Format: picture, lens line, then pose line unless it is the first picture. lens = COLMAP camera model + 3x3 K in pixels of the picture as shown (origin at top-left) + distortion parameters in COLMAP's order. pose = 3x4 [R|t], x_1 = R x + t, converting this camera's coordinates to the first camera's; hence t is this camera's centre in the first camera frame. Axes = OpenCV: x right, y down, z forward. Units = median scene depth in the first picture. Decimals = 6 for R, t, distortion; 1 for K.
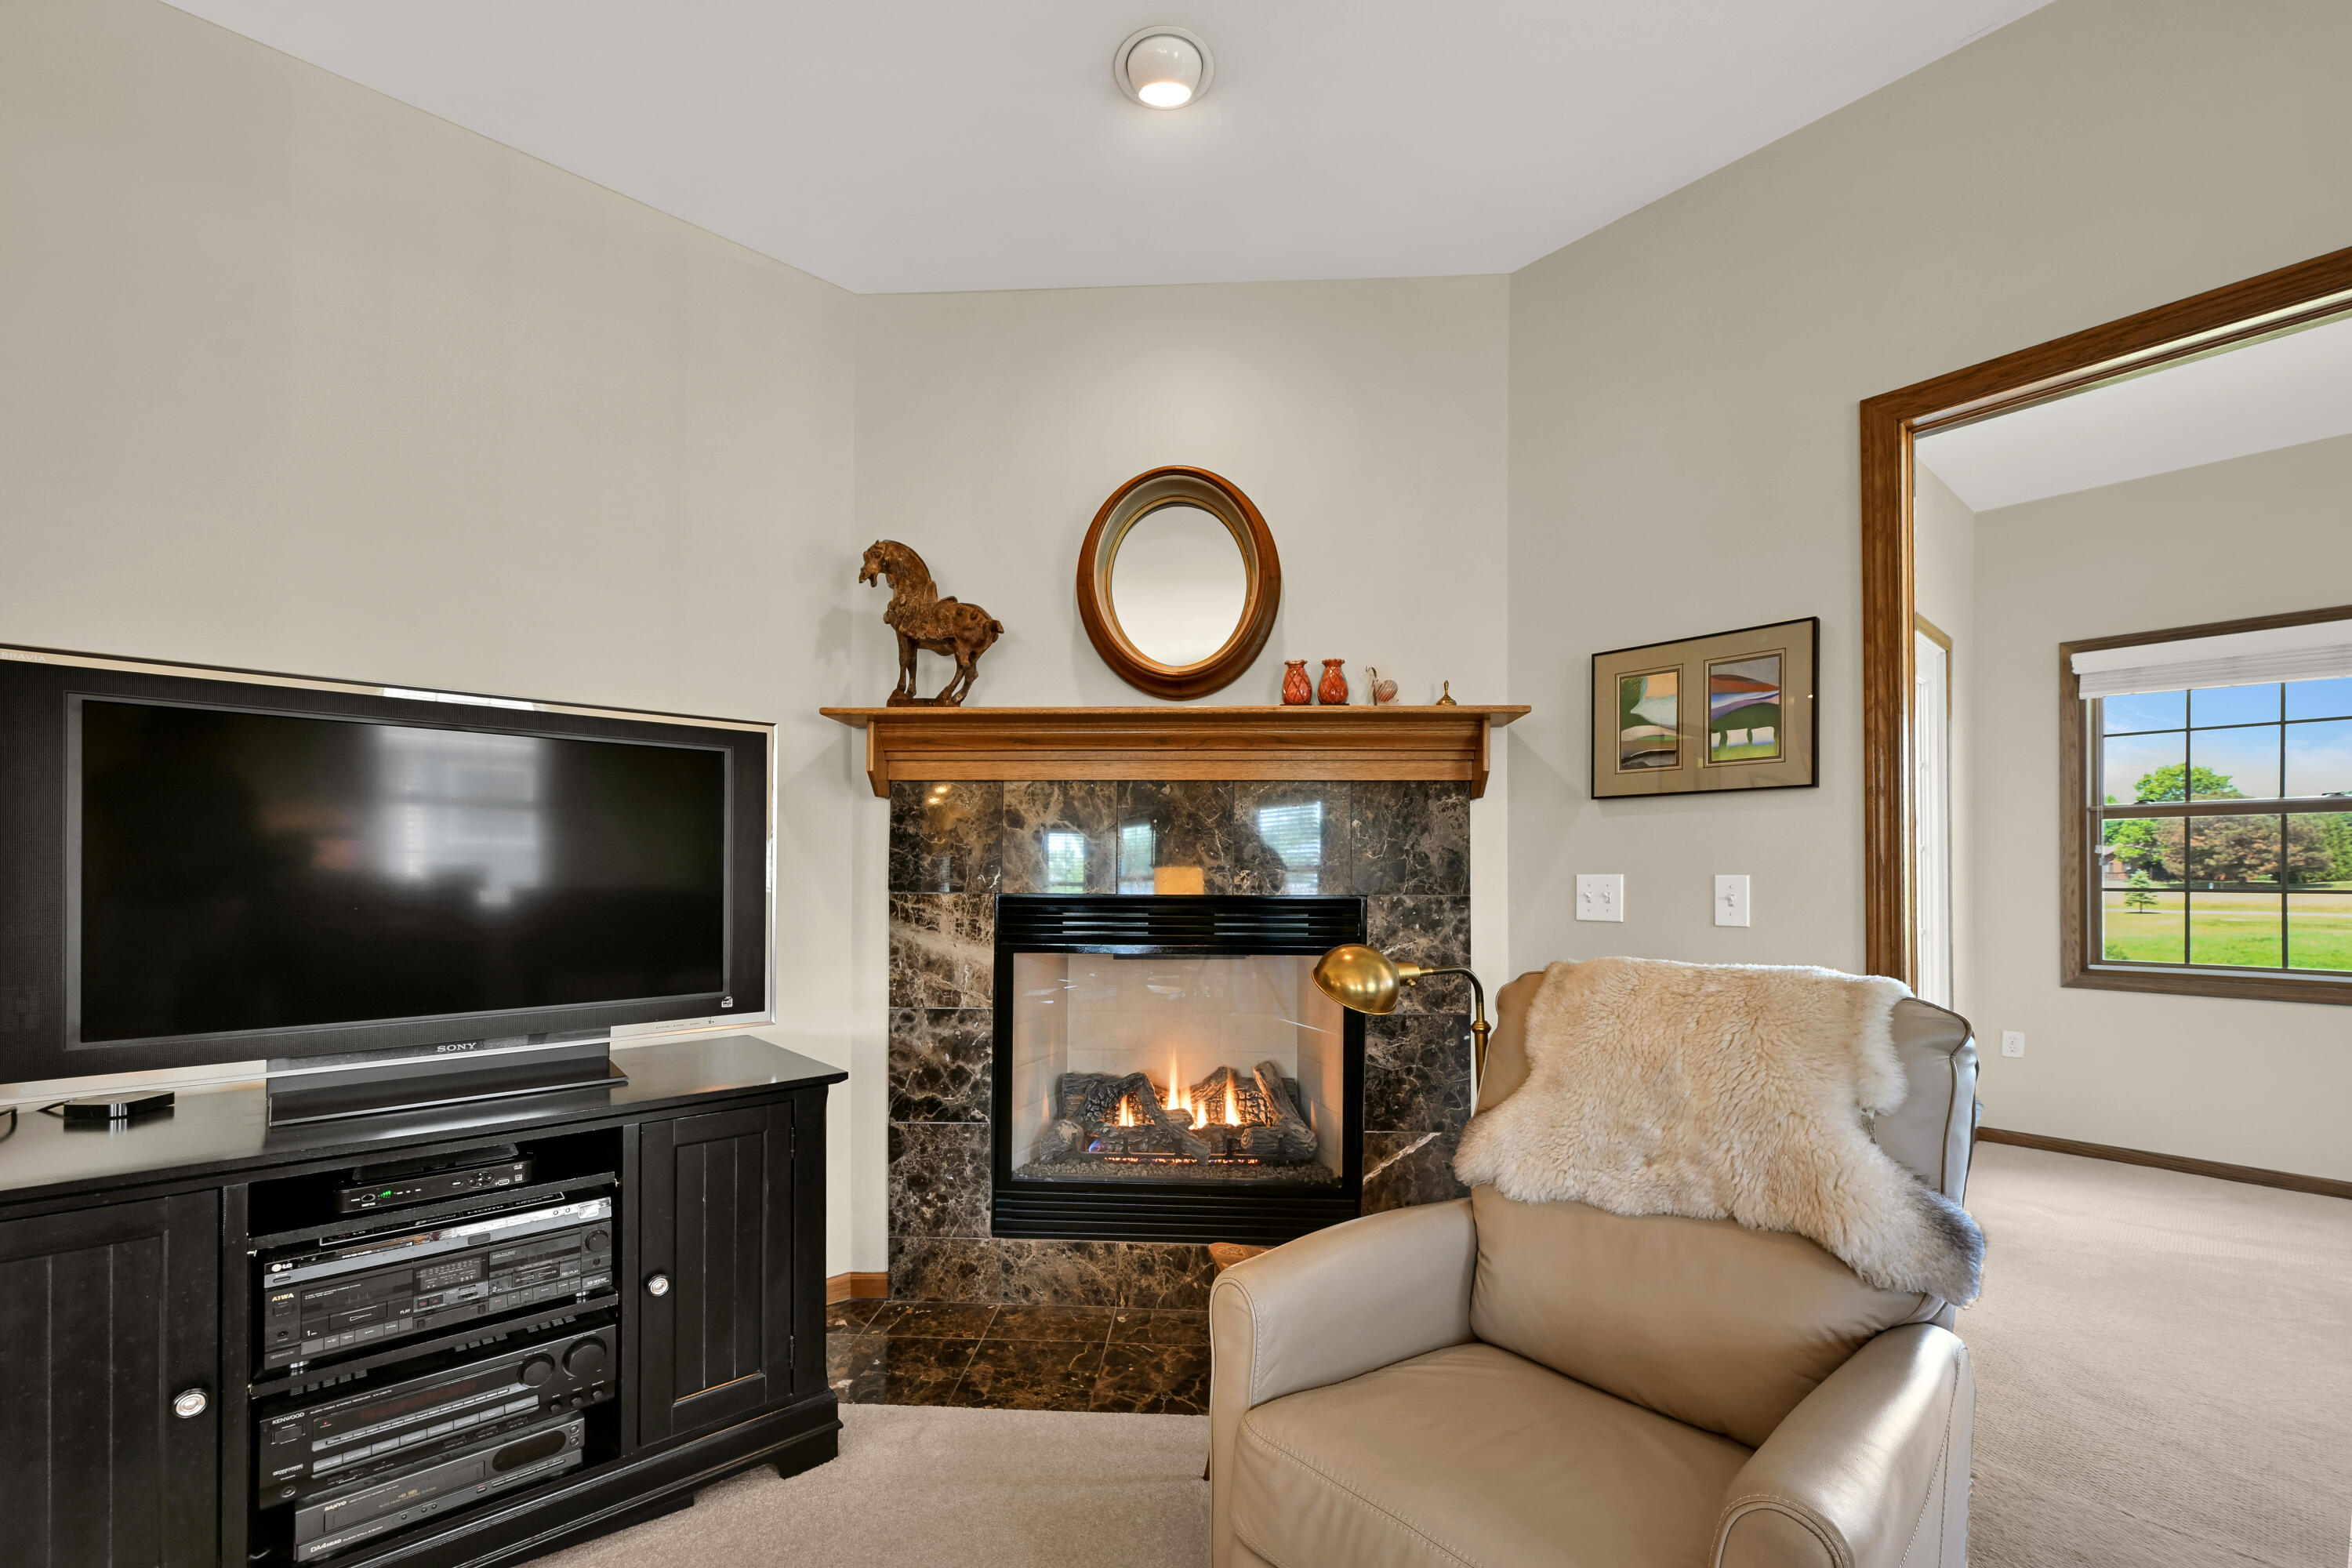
lens RADIAL K [[957.8, 0, 1178.1], [0, 957.8, 870.9], [0, 0, 1]] dist [-0.000432, -0.000079]
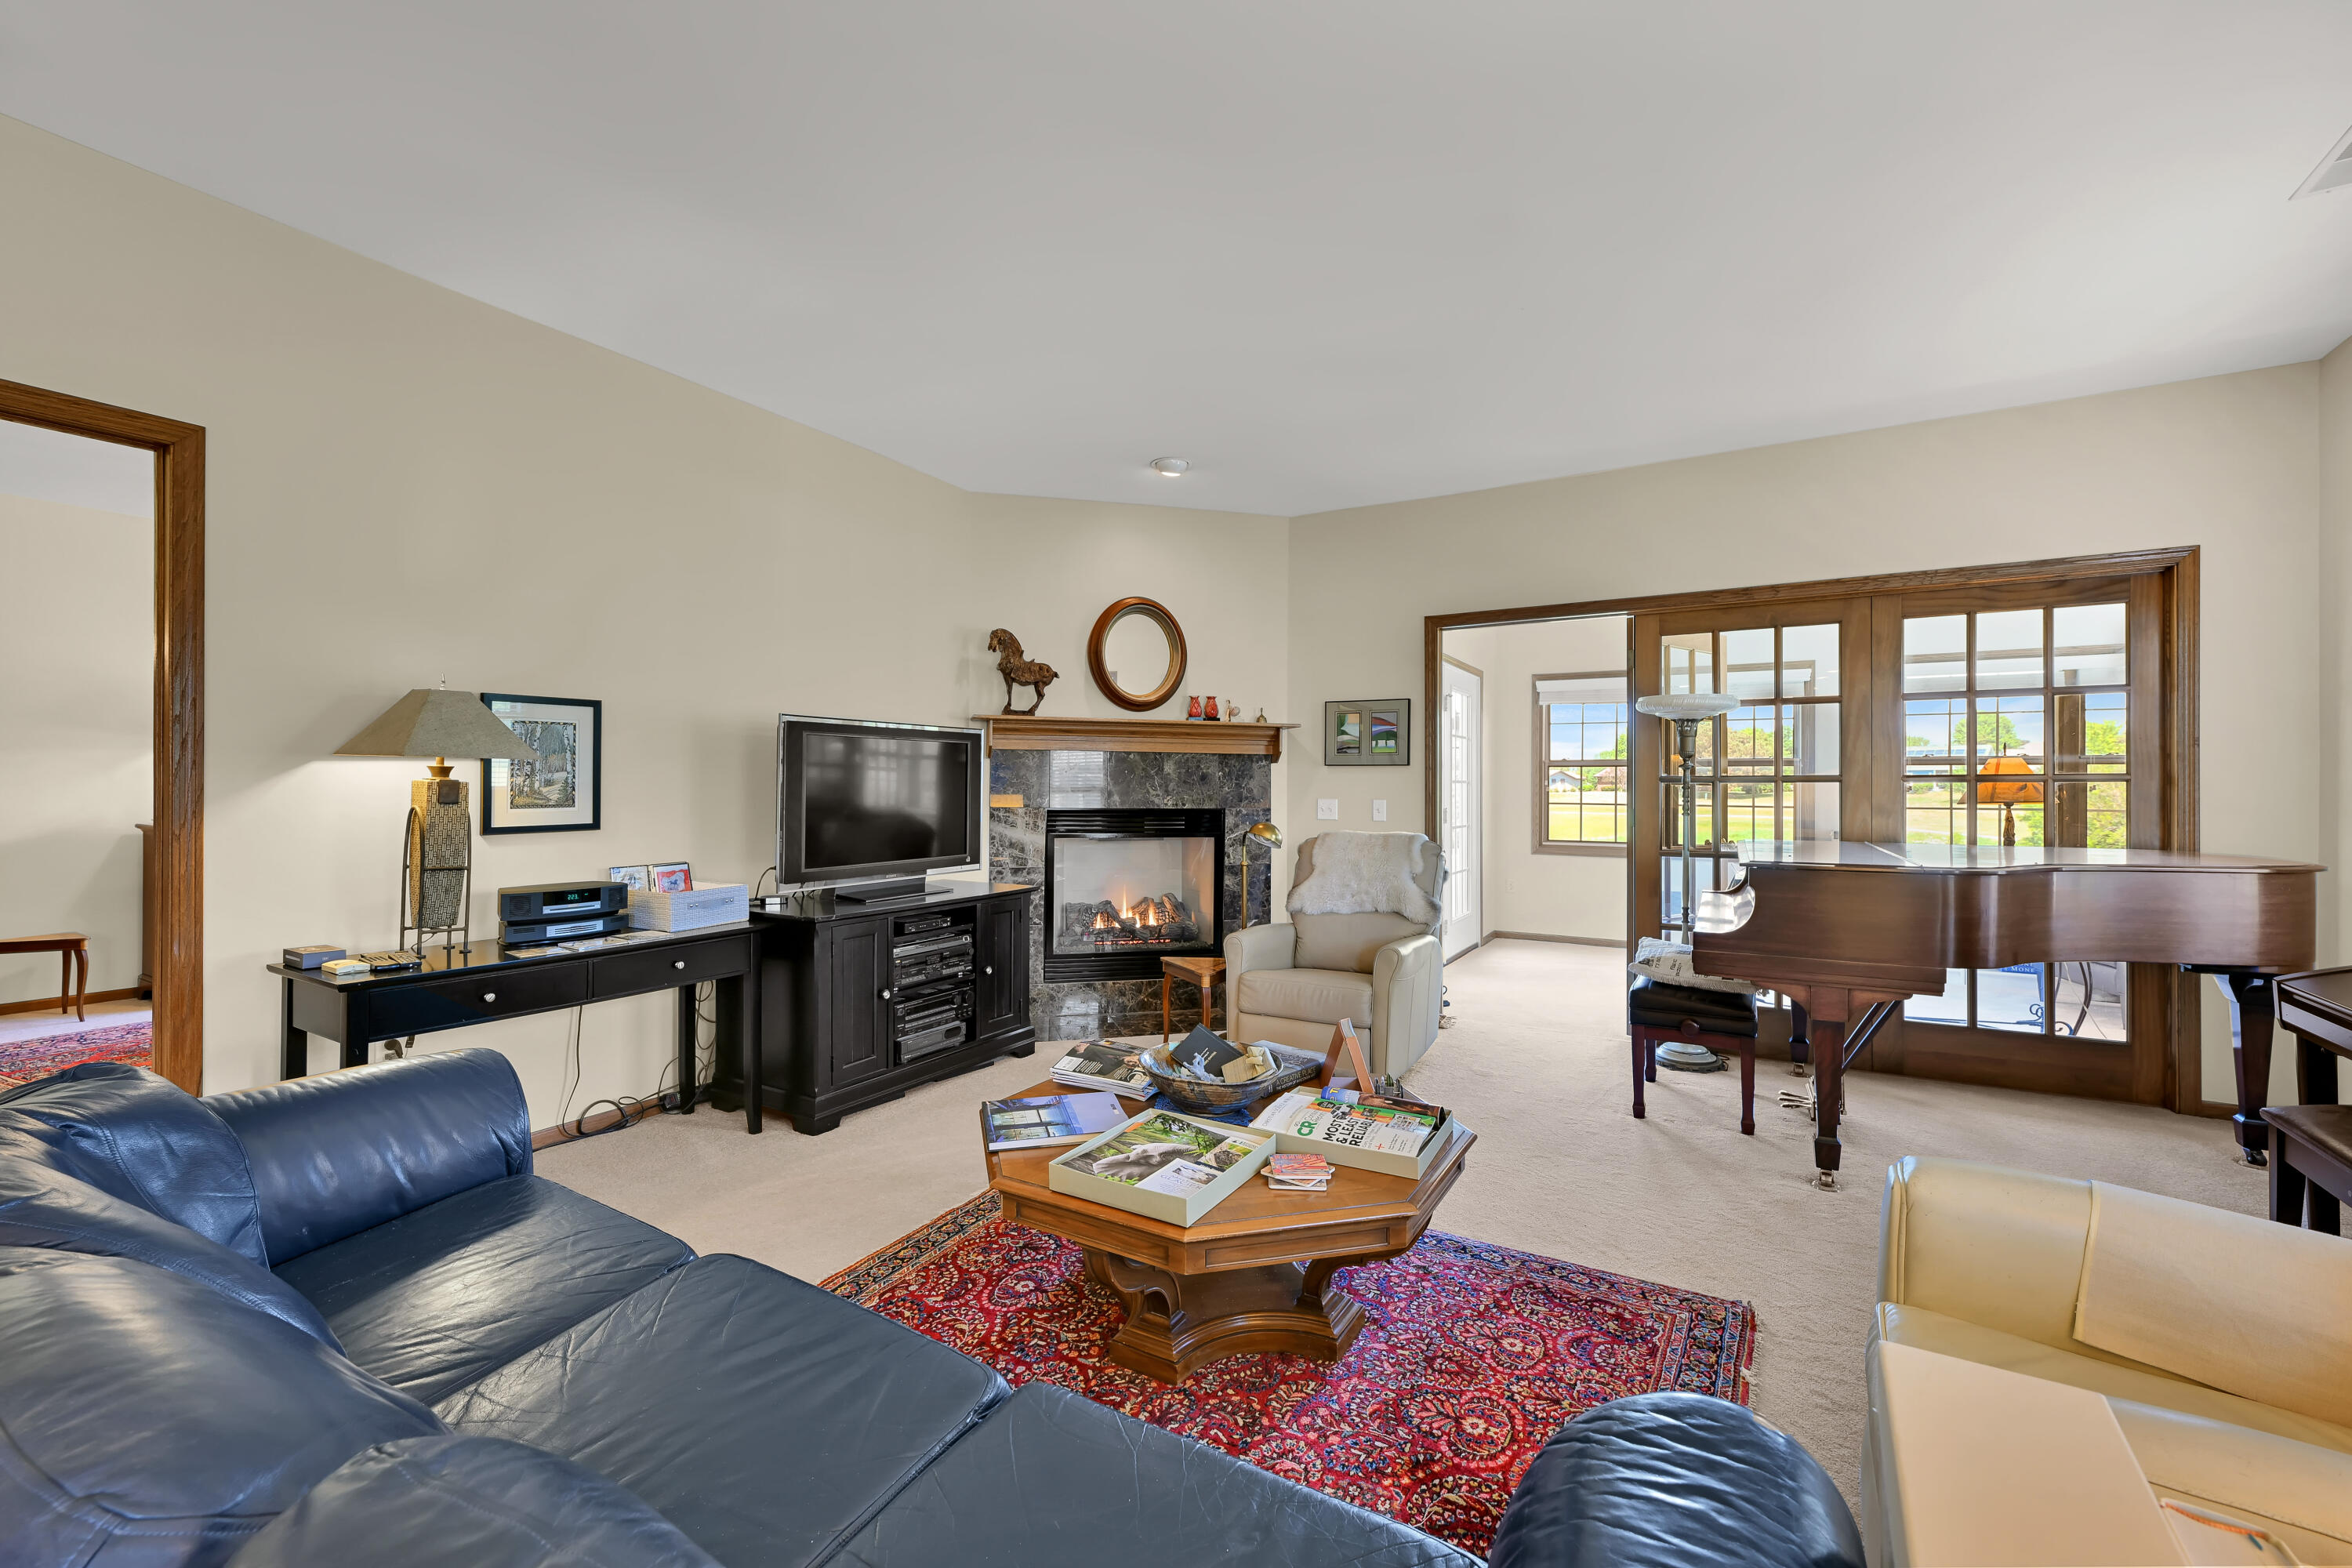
lens RADIAL K [[954.8, 0, 1176.0], [0, 954.8, 784.0], [0, 0, 1]] dist [0.000680, -0.000004]
pose [[0.952948, 0.004927, 0.303094, -0.542096], [-0.006470, 0.999971, 0.004085, -0.036278], [-0.303065, -0.005854, 0.952952, -0.964546]]
